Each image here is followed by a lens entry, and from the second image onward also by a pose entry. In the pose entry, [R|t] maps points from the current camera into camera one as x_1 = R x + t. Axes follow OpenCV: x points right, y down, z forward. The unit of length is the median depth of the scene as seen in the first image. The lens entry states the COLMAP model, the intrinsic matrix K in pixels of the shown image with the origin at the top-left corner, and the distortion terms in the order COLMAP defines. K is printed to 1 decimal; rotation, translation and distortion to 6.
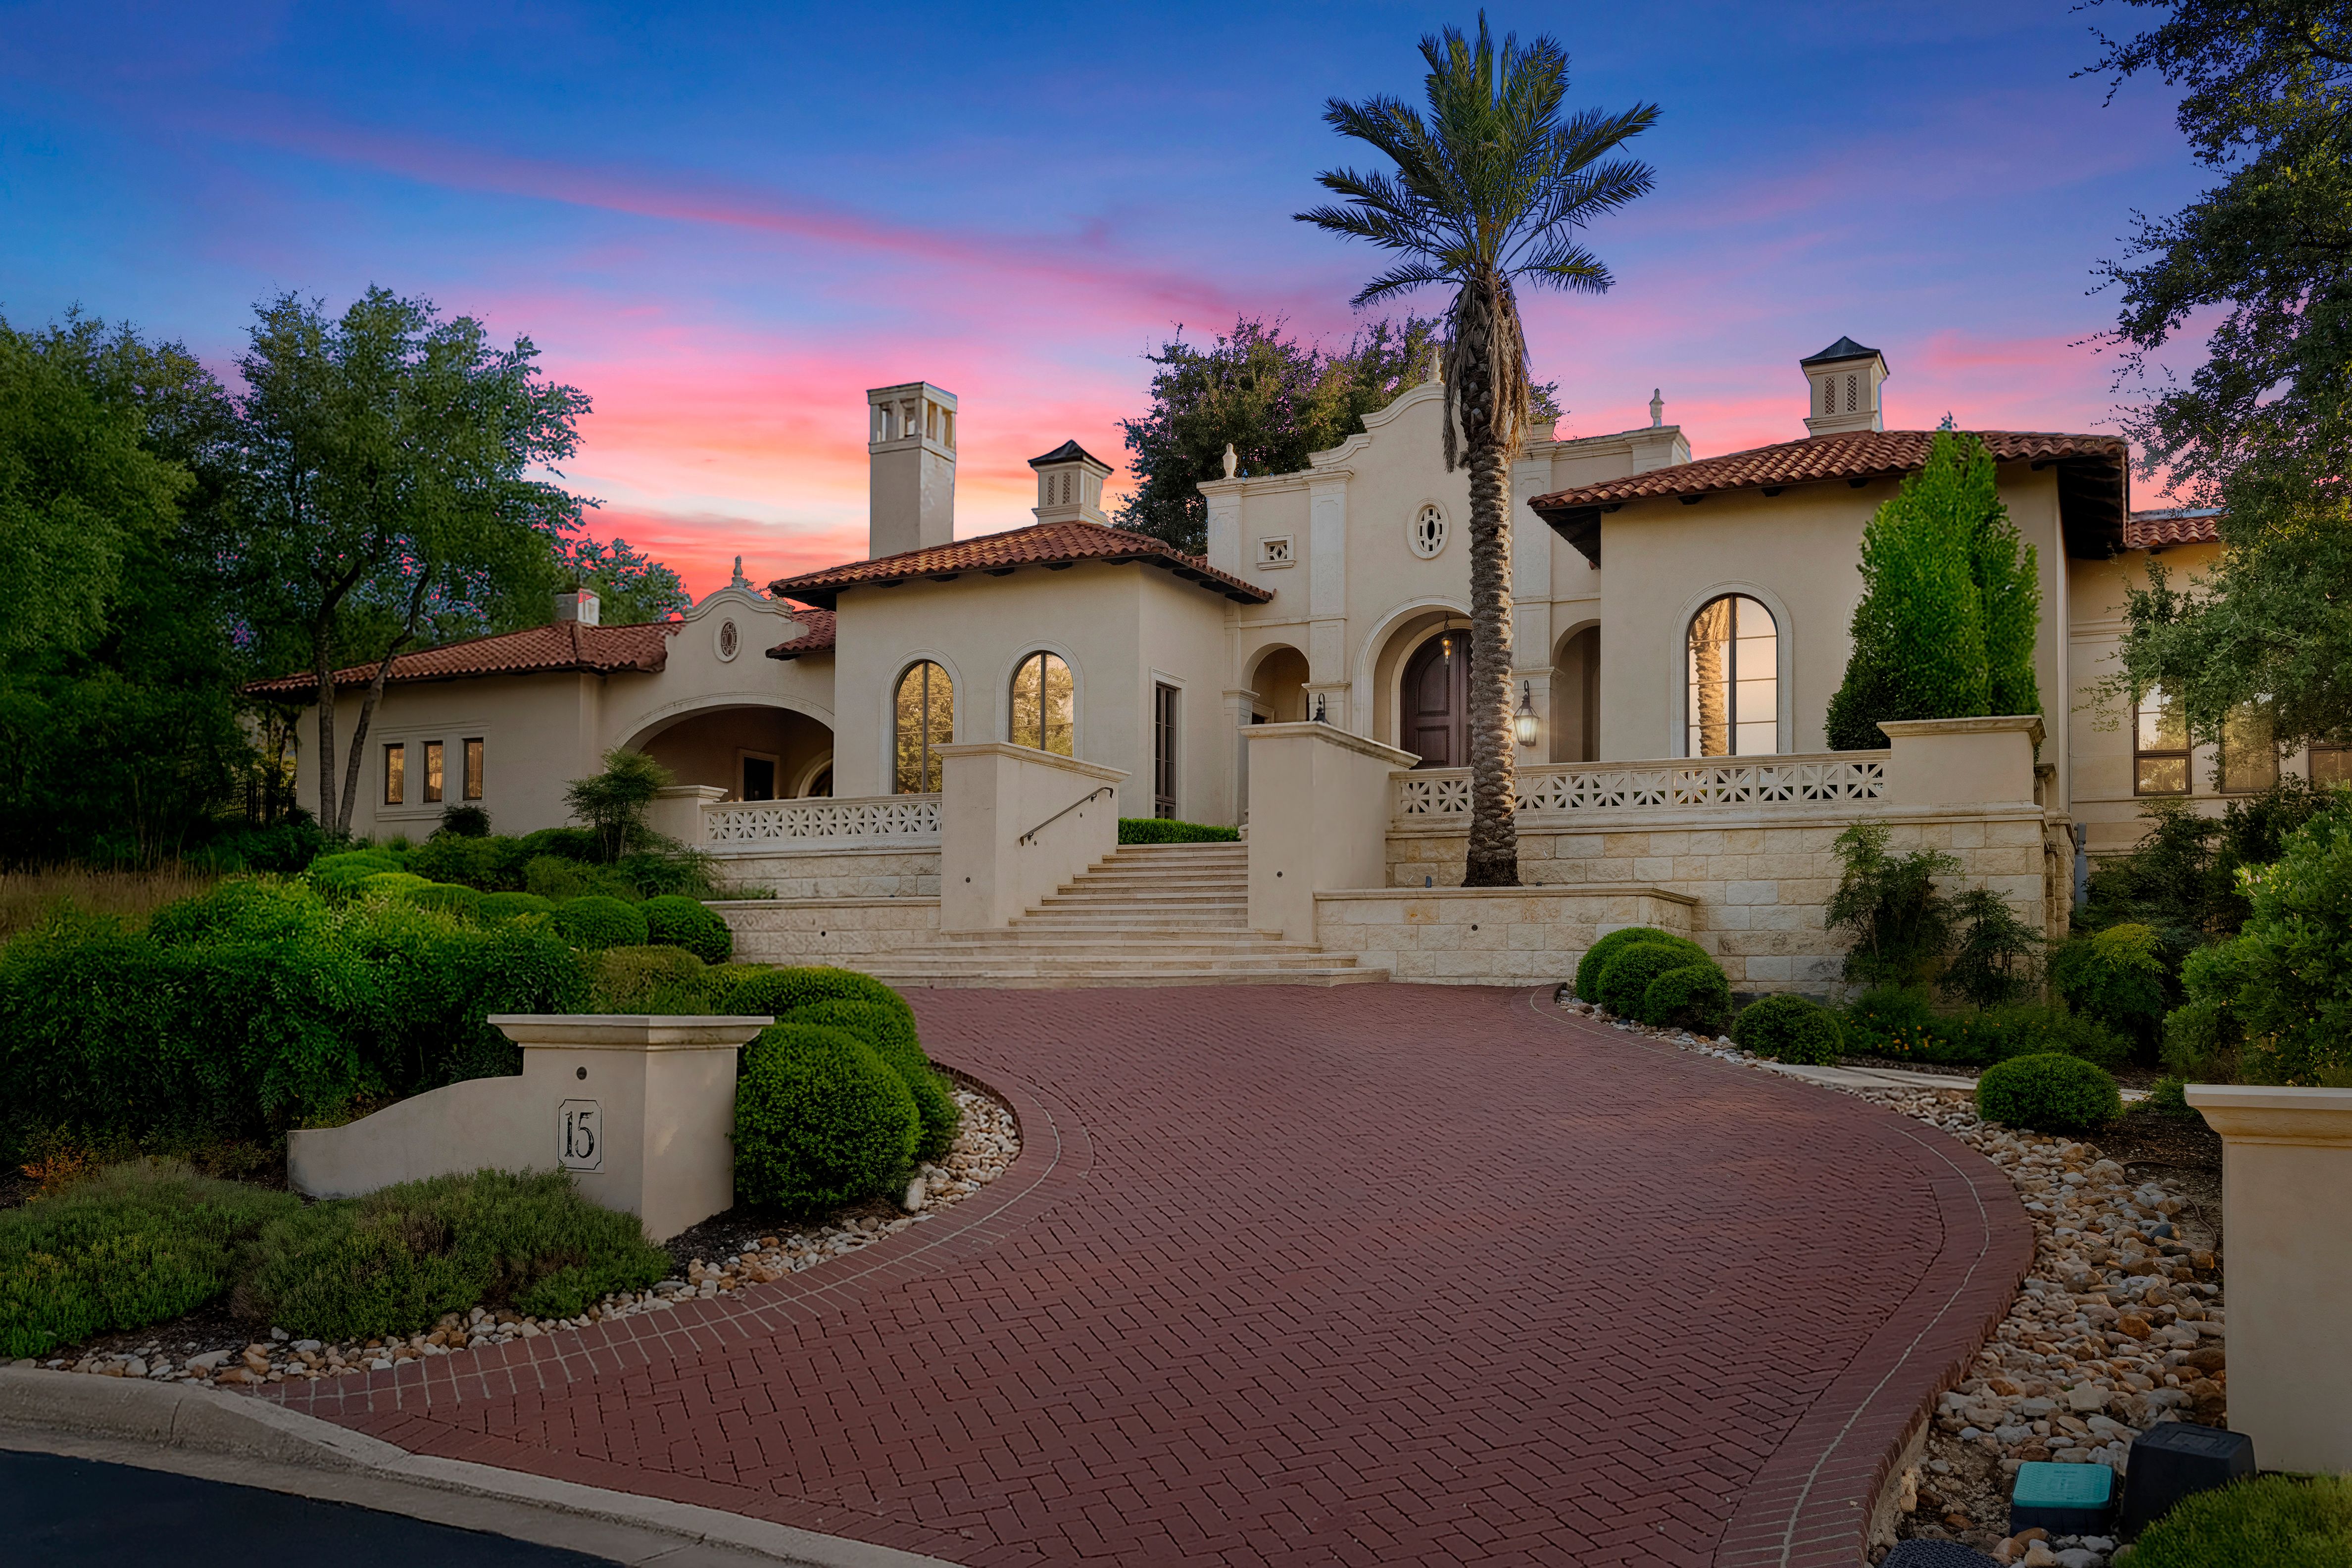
lens RADIAL K [[1915.8, 0, 1184.1], [0, 1915.8, 923.2], [0, 0, 1]] dist [0.002249, 0.003907]
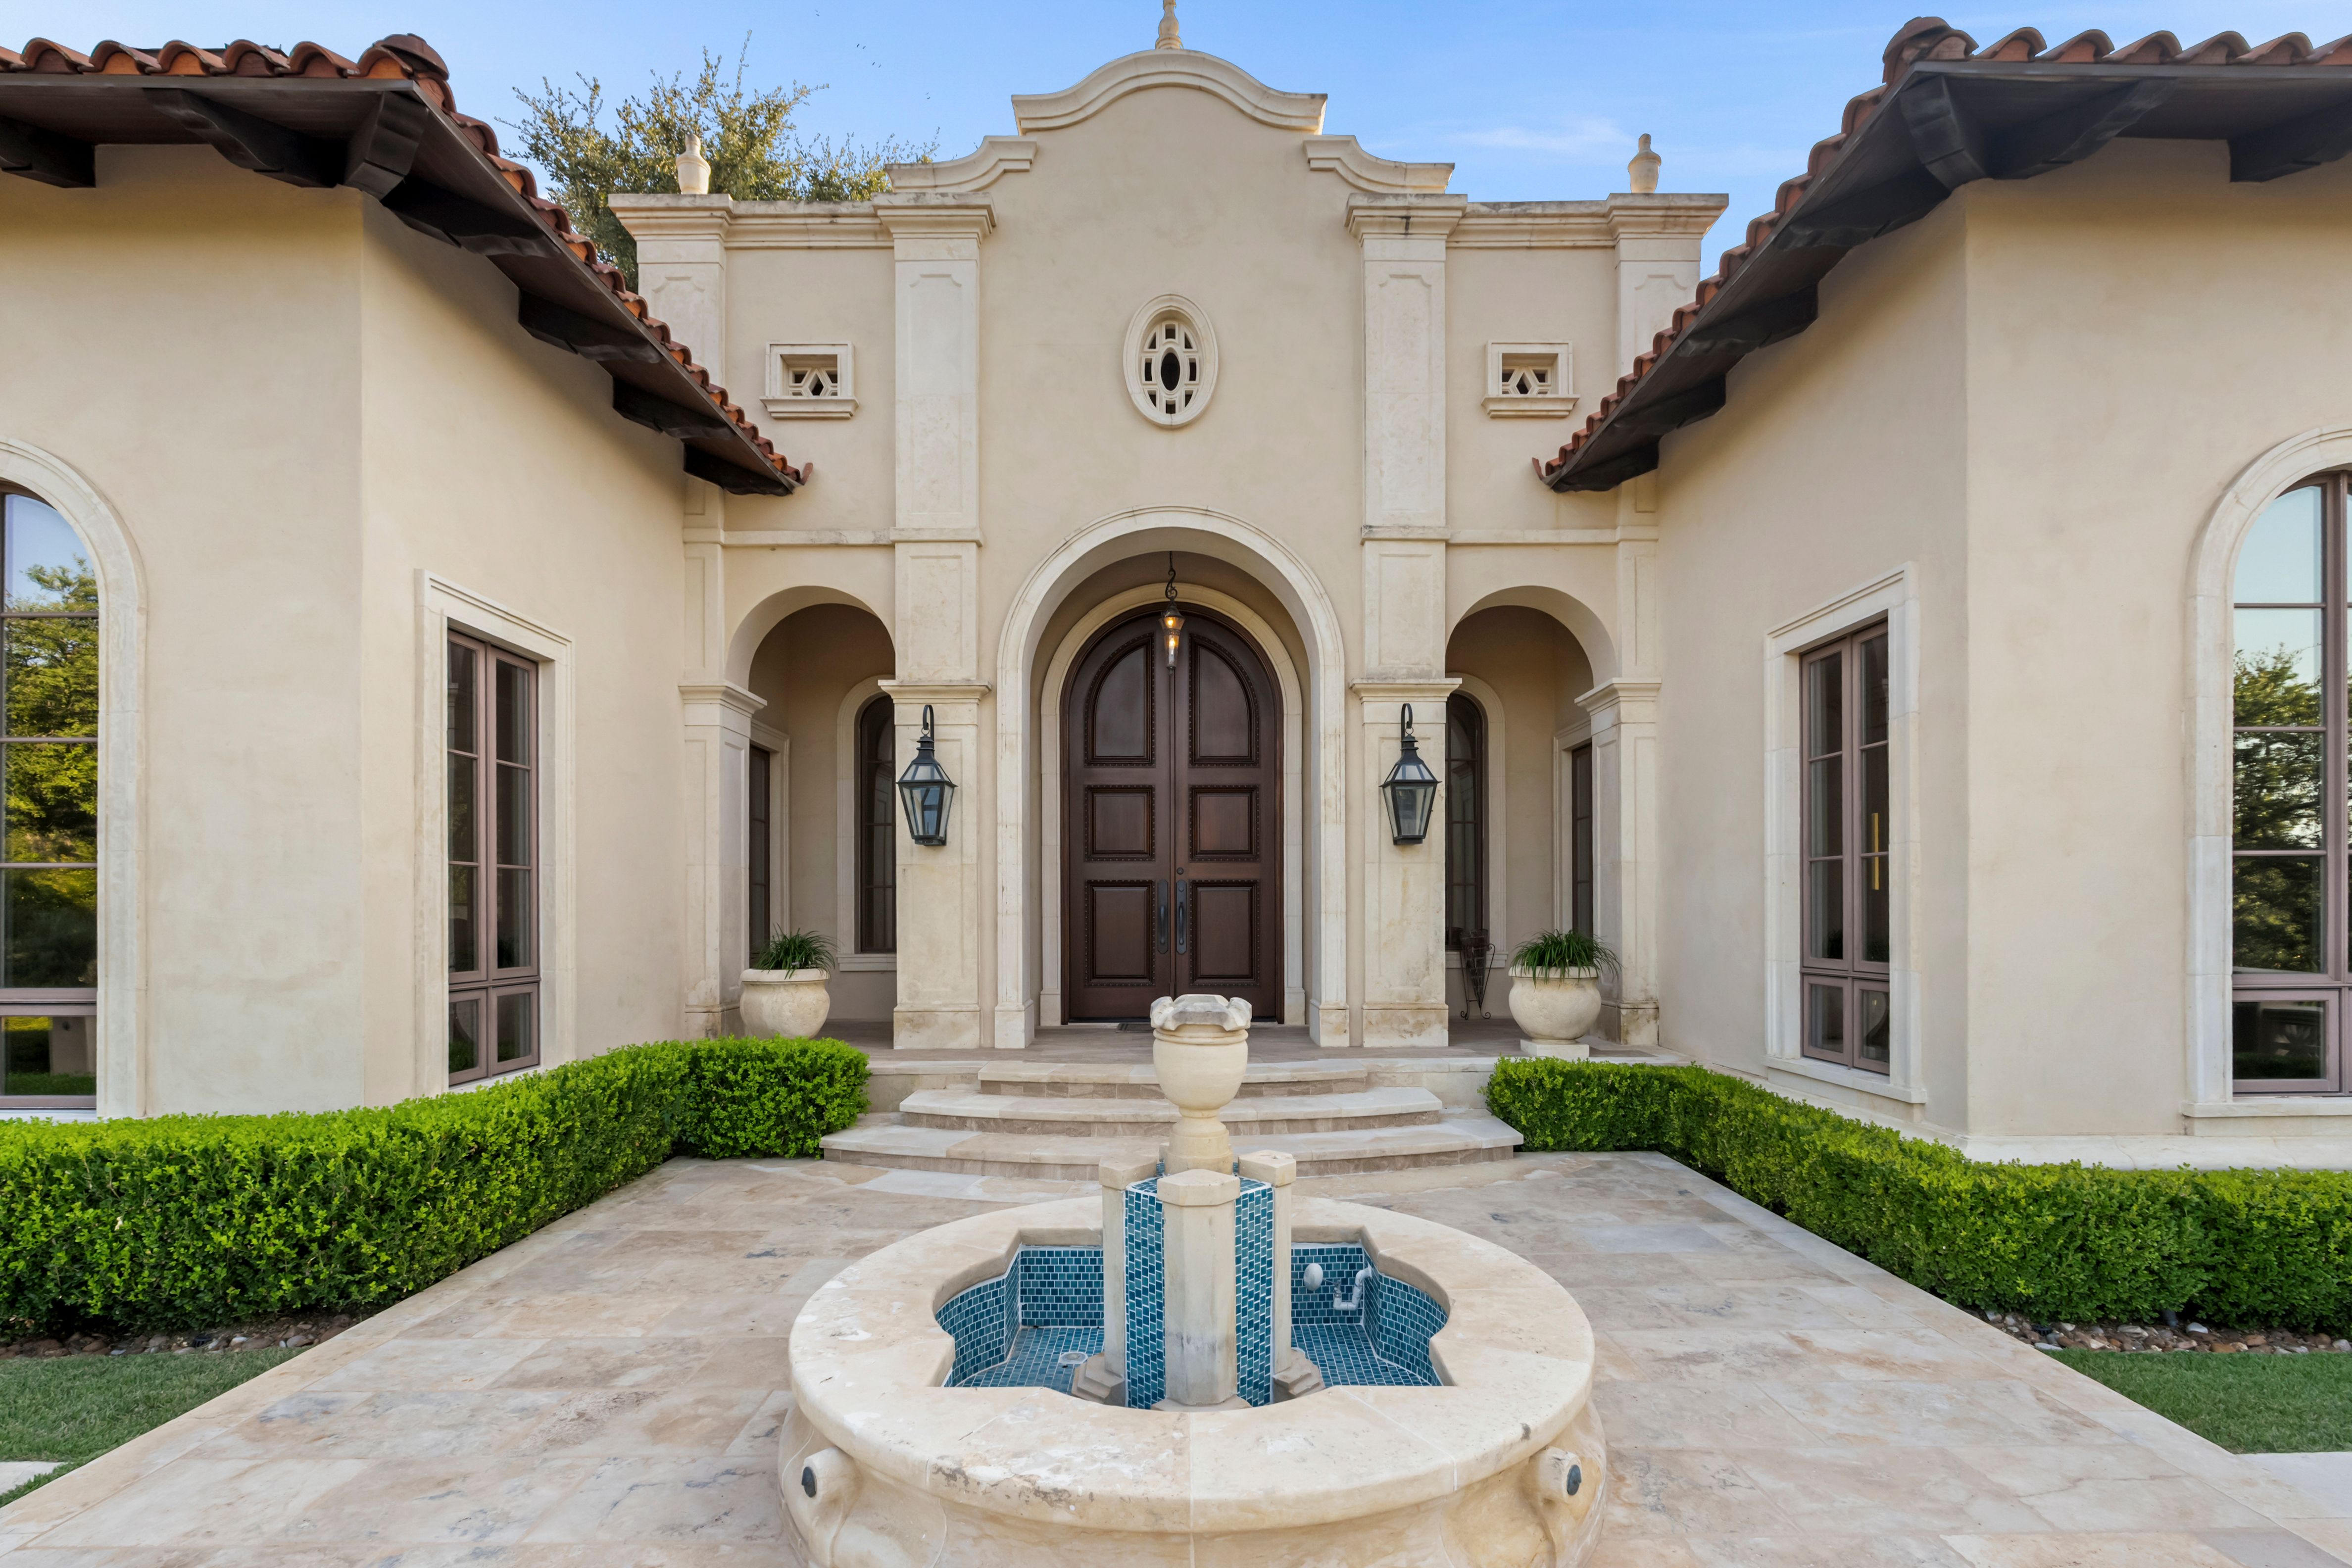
lens RADIAL K [[1069.7, 0, 1178.8], [0, 1069.7, 903.8], [0, 0, 1]] dist [-0.001156, 0.000077]
pose [[0.891633, -0.007886, 0.452689, 0.016848], [-0.003466, 0.999700, 0.024241, -0.122210], [-0.452745, -0.023183, 0.891339, 1.147556]]
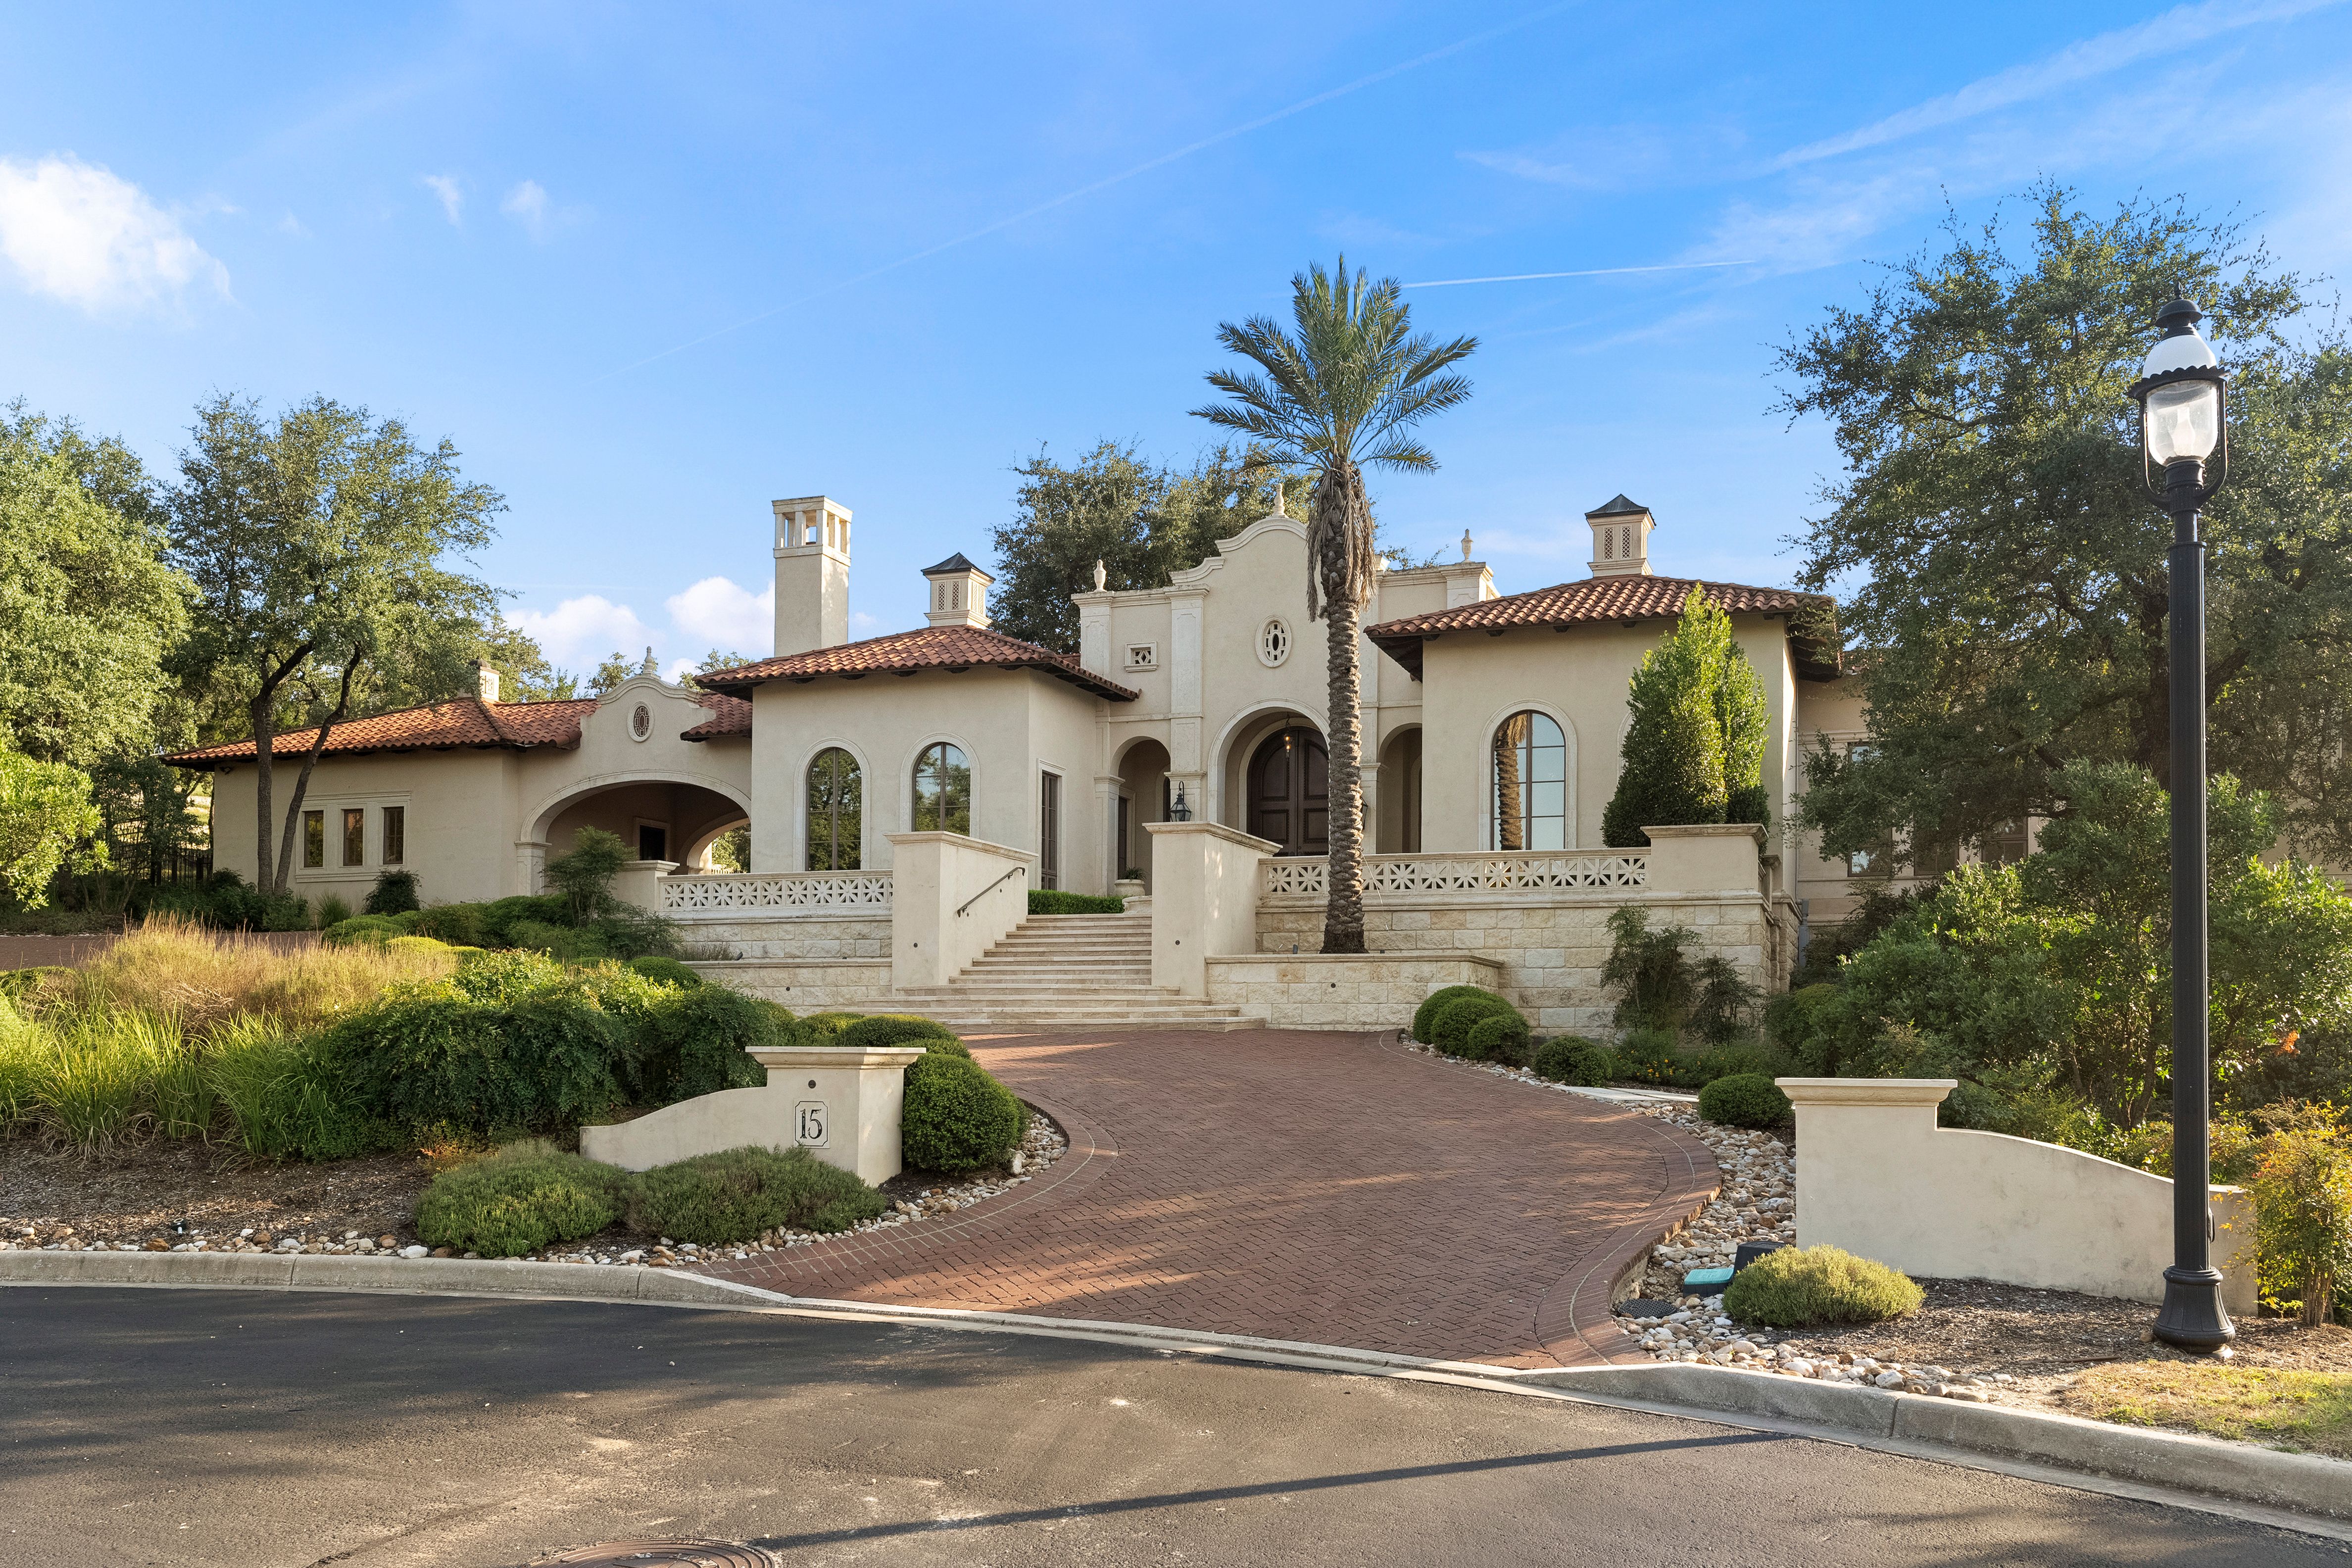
lens RADIAL K [[1929.0, 0, 1177.0], [0, 1929.0, 1024.1], [0, 0, 1]] dist [0.004763, 0.002158]
pose [[0.994534, -0.000978, 0.104412, -0.080754], [-0.001705, 0.999671, 0.025609, -0.004481], [-0.104403, -0.025648, 0.994204, -0.250363]]
